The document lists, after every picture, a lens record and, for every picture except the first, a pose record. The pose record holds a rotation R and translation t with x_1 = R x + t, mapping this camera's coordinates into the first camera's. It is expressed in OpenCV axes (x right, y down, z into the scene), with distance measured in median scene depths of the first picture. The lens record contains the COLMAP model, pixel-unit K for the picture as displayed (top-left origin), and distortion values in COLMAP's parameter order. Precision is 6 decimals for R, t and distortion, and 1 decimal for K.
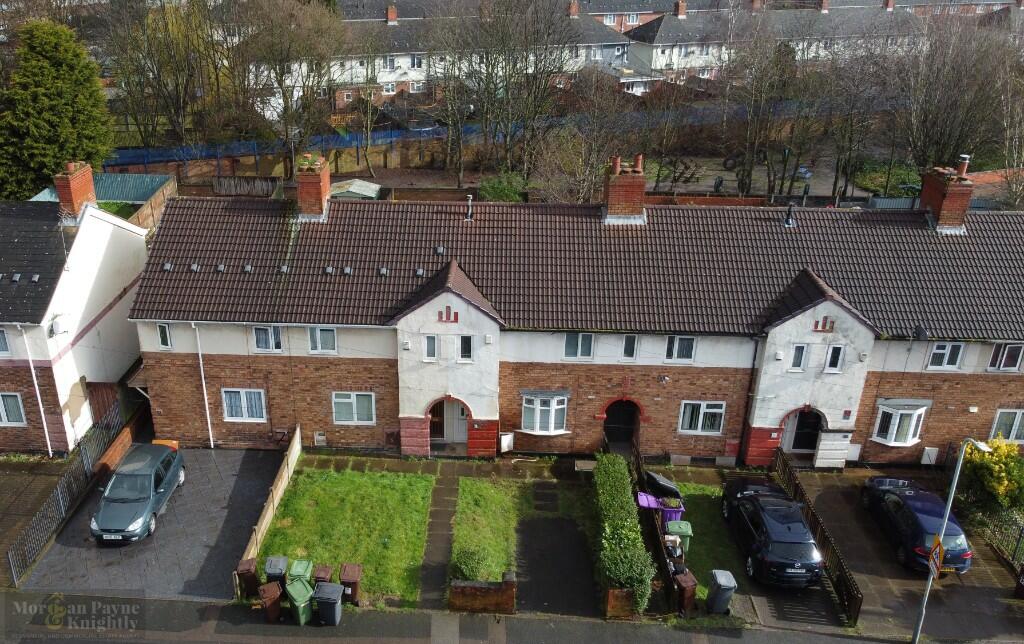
lens RADIAL K [[735.8, 0, 457.5], [0, 735.8, 331.3], [0, 0, 1]] dist [-0.000111, 0.002136]
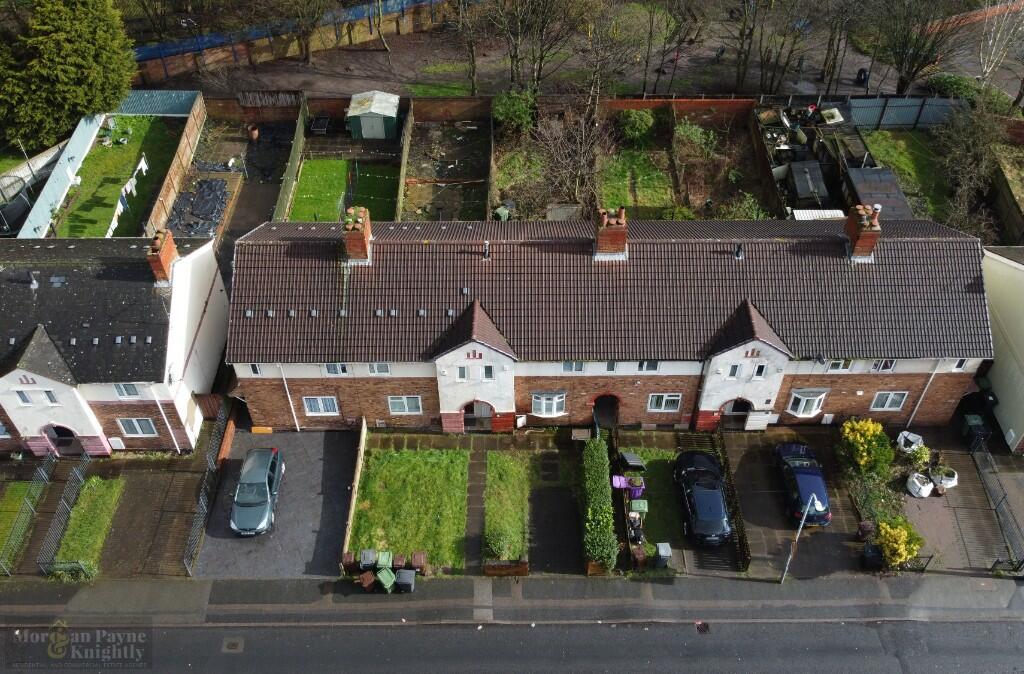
lens RADIAL K [[698.6, 0, 513.5], [0, 698.6, 336.6], [0, 0, 1]] dist [0.011829, -0.005115]
pose [[0.998199, -0.042569, 0.042264, 0.005701], [0.027814, 0.952693, 0.302660, -0.407105], [-0.053149, -0.300939, 0.952161, -0.178347]]
